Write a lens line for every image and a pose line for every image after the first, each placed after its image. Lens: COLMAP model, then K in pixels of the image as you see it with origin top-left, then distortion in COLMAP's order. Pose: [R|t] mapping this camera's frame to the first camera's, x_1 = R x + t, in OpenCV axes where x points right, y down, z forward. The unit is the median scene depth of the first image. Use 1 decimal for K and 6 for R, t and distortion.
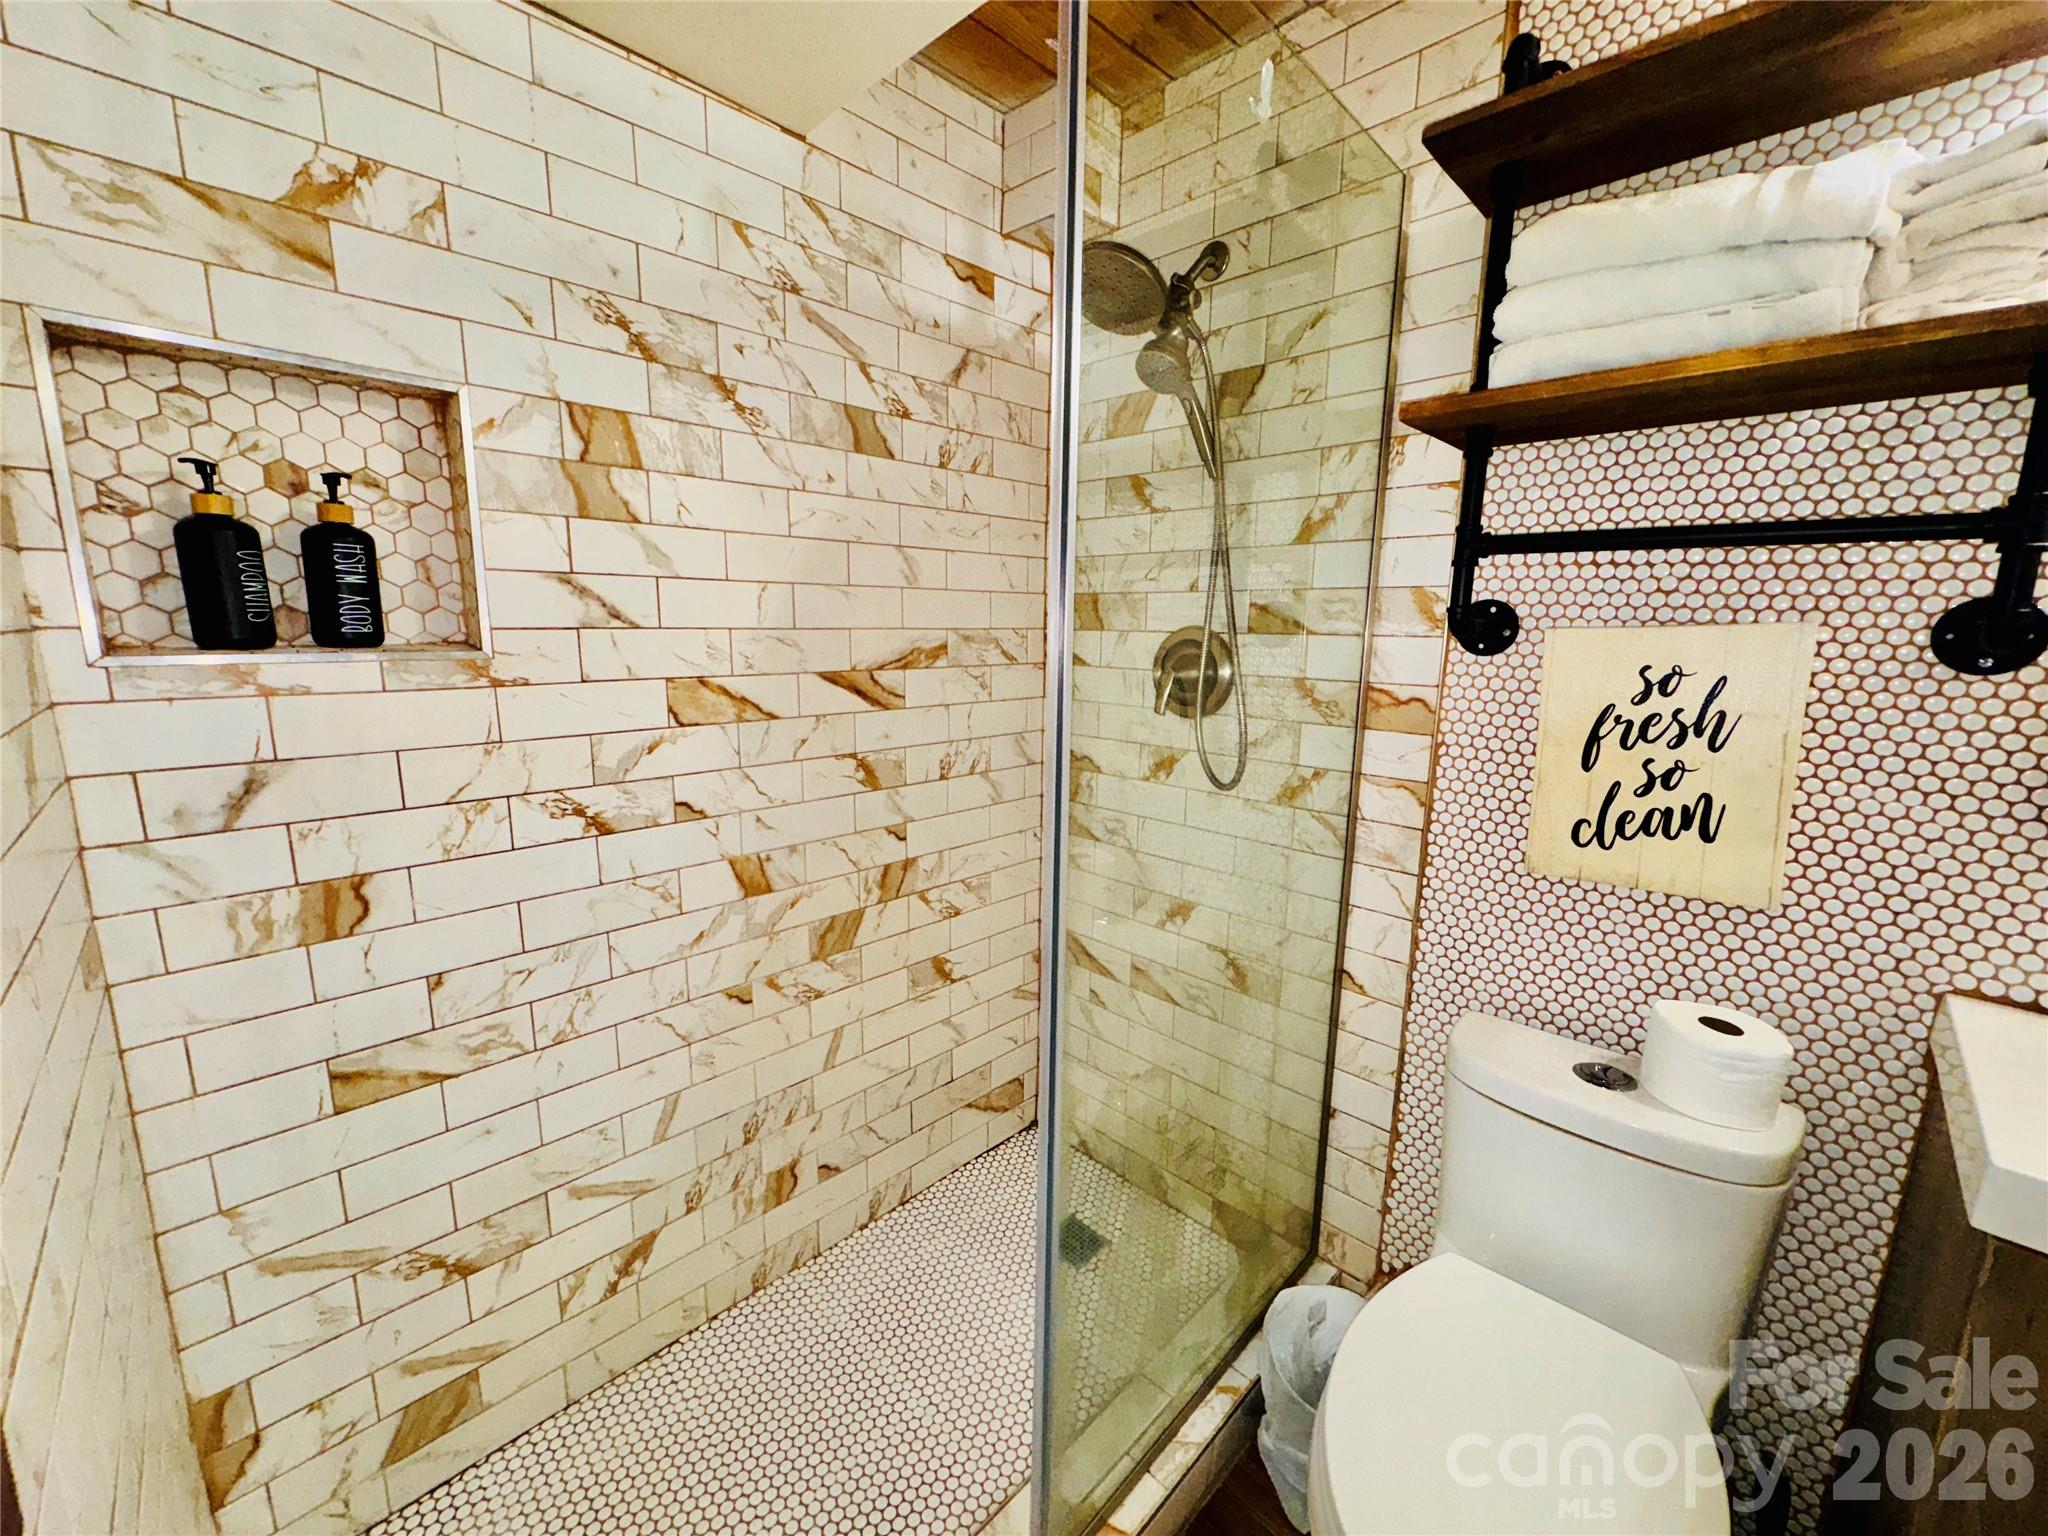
lens RADIAL K [[813.6, 0, 1018.1], [0, 813.6, 767.3], [0, 0, 1]] dist [-0.002472, 0.000215]
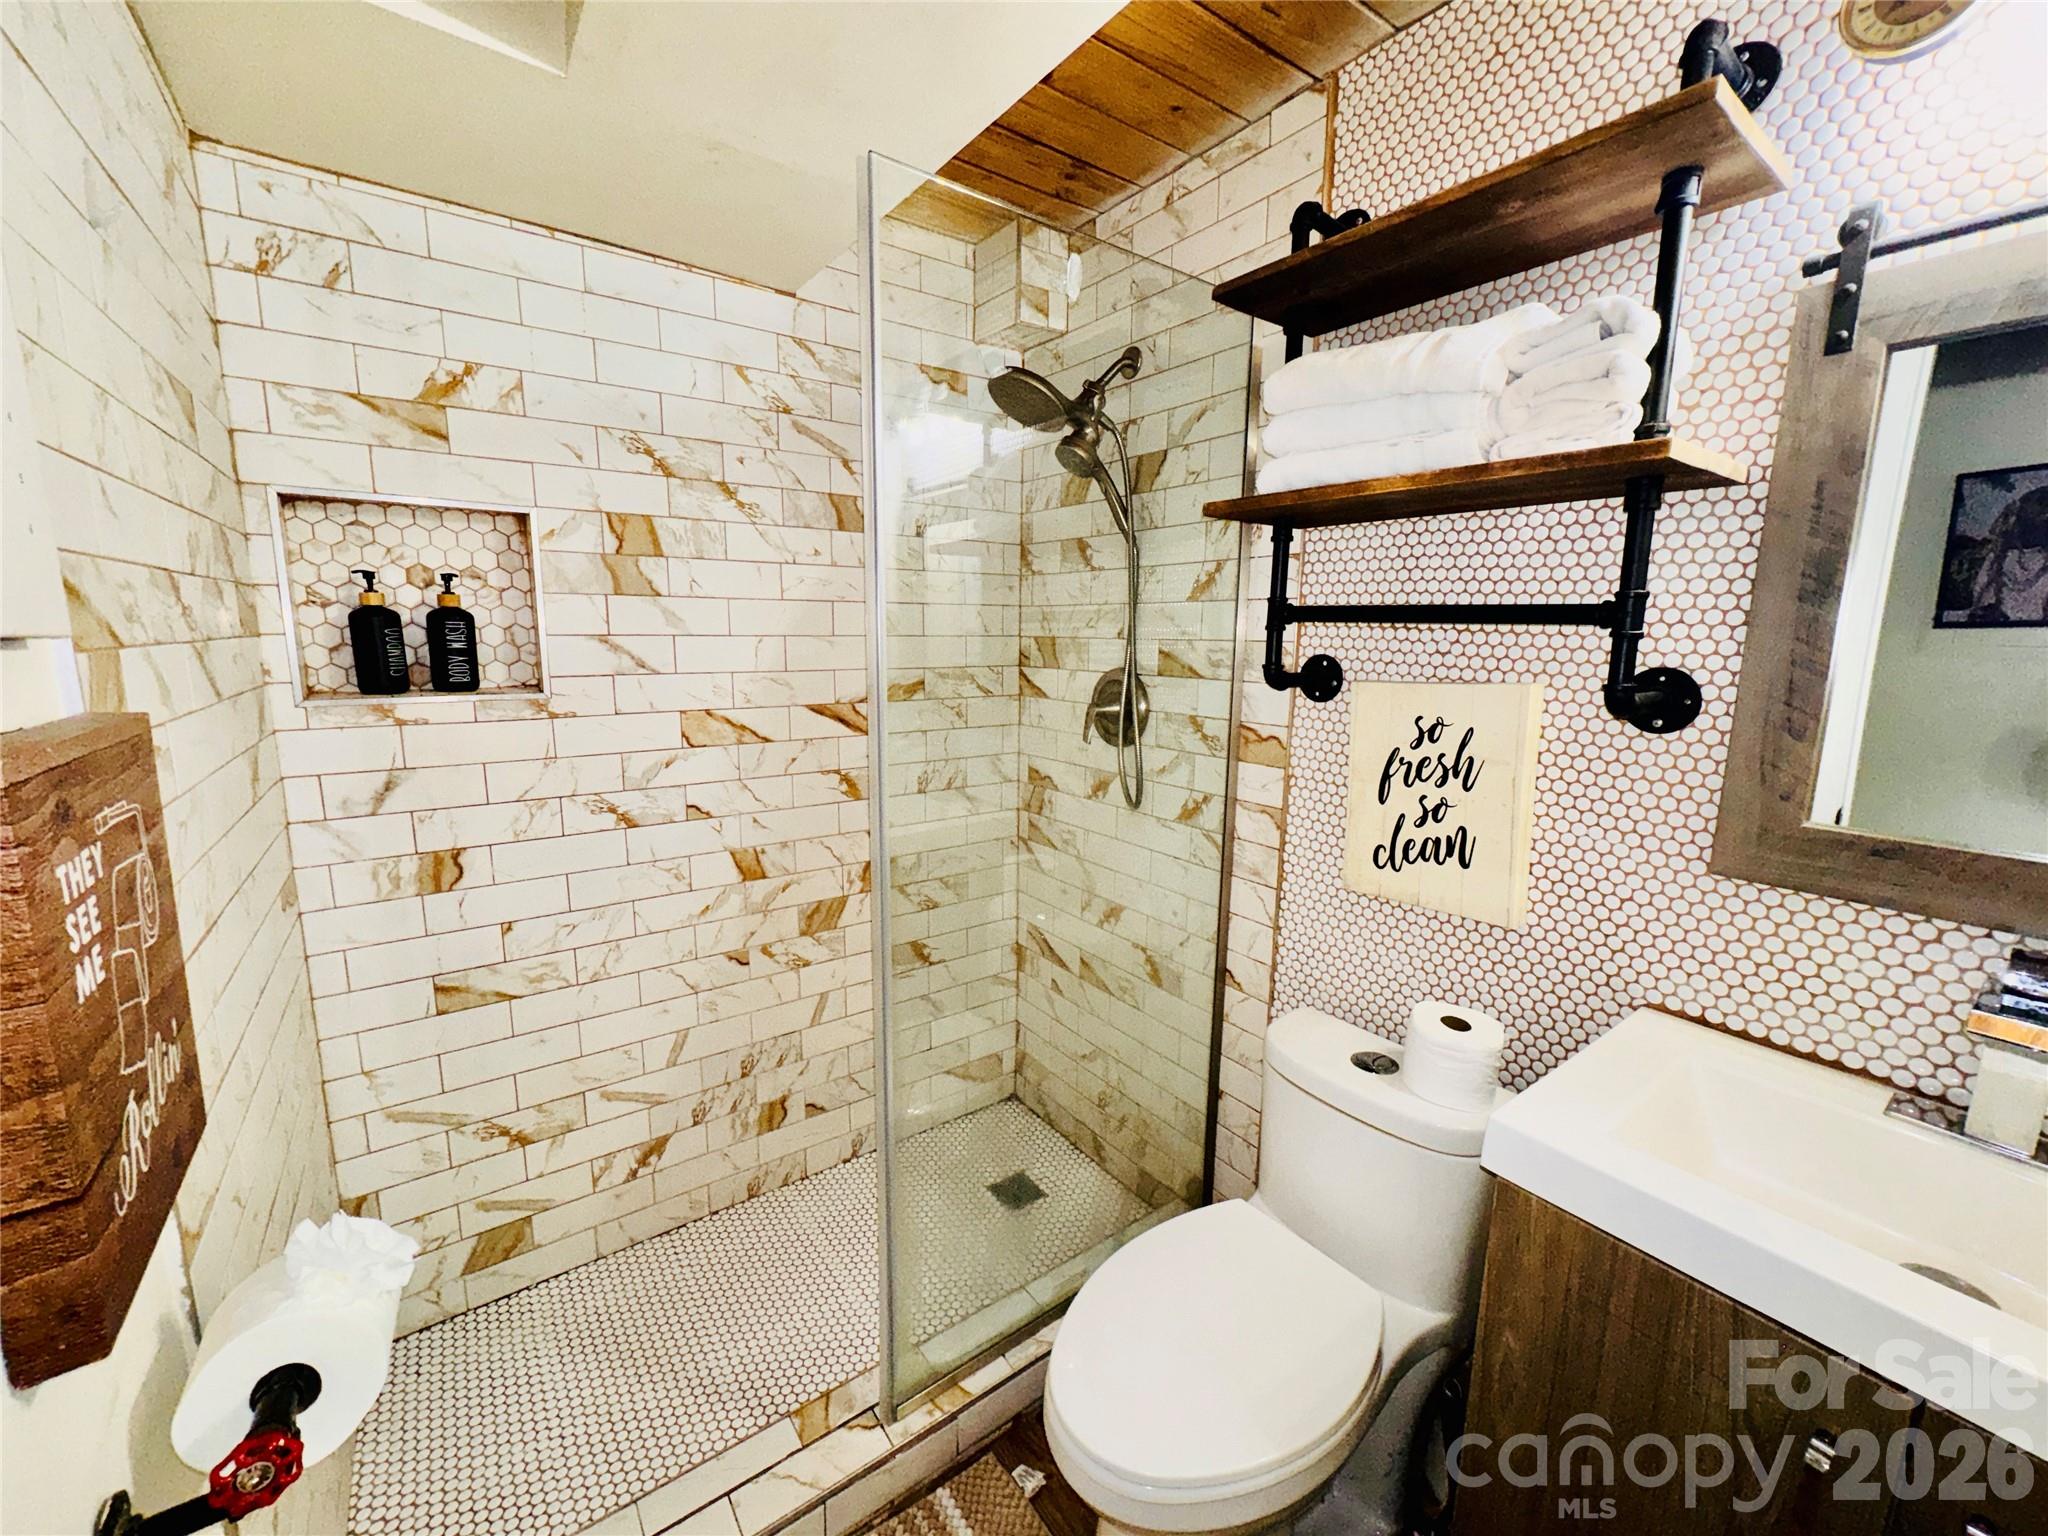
lens RADIAL K [[813.6, 0, 1019.8], [0, 813.6, 765.3], [0, 0, 1]] dist [-0.002472, 0.000215]
pose [[0.986504, 0.024367, -0.161915, 0.359531], [-0.026571, 0.999581, -0.011461, -0.022668], [0.161568, 0.015608, 0.986738, -0.234331]]
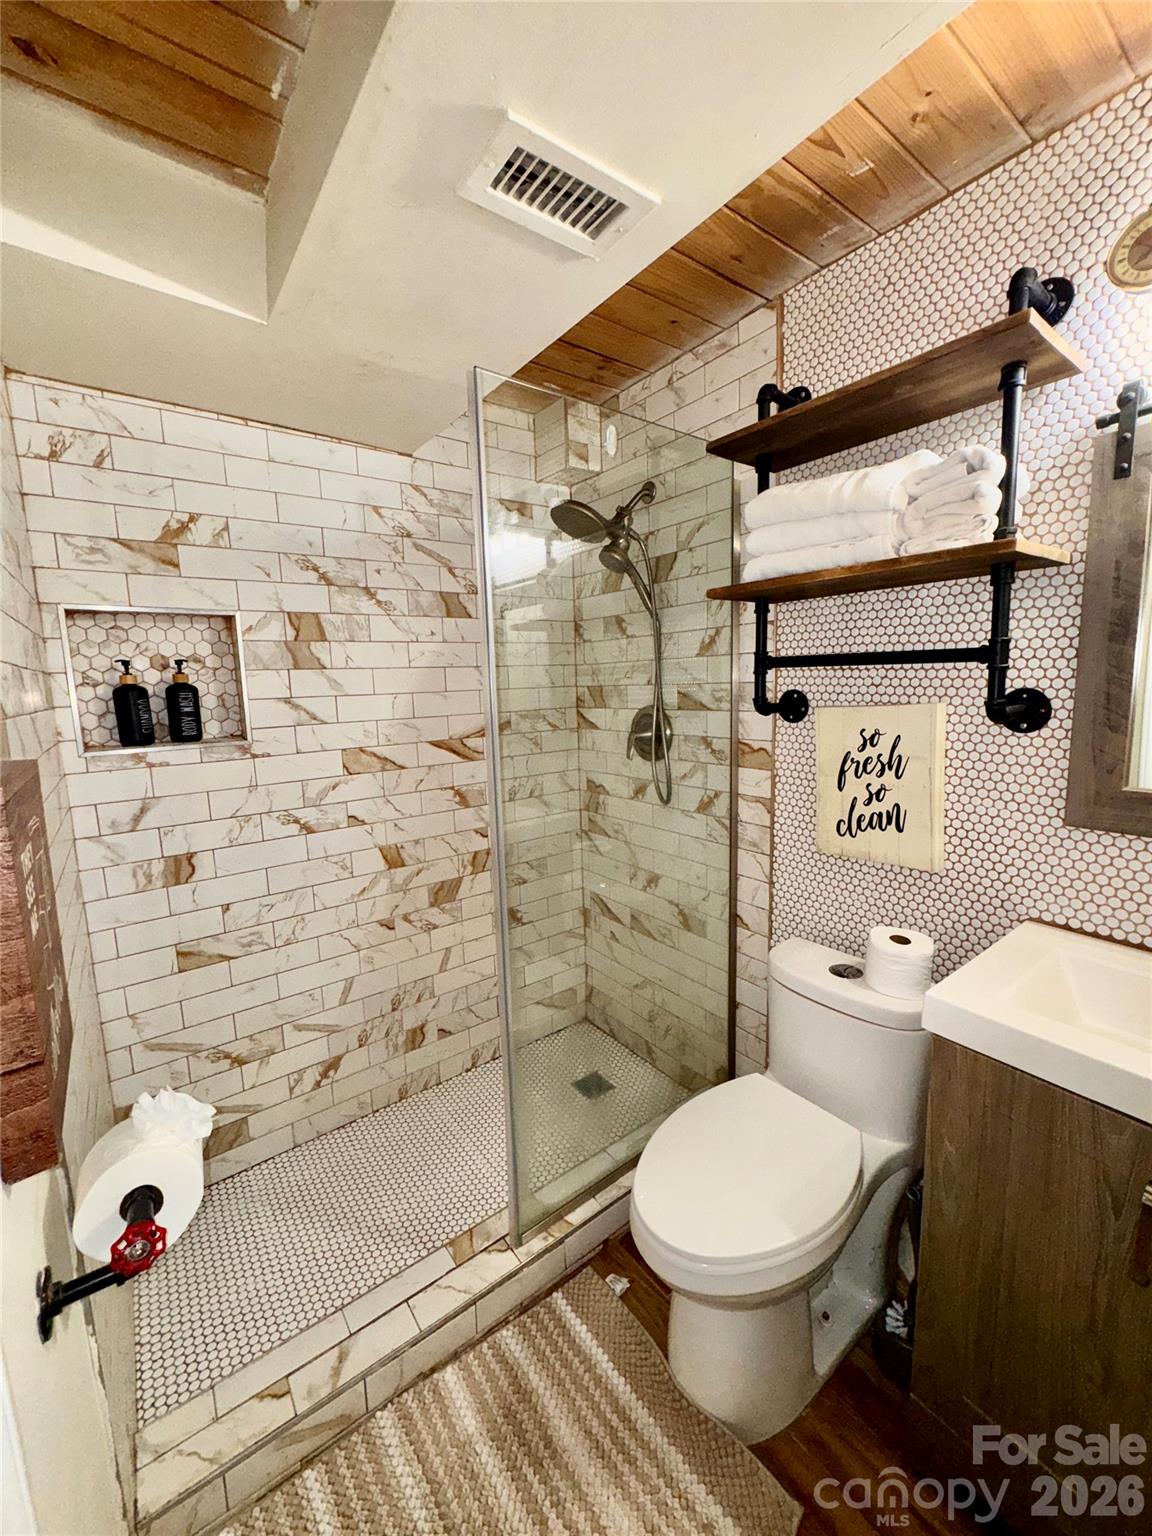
lens RADIAL K [[610.2, 0, 572.0], [0, 610.2, 766.3], [0, 0, 1]] dist [-0.002472, 0.000215]
pose [[0.987871, -0.023779, -0.153443, 0.331899], [0.018025, 0.999085, -0.038777, -0.007332], [0.154224, 0.035541, 0.987396, -0.327114]]
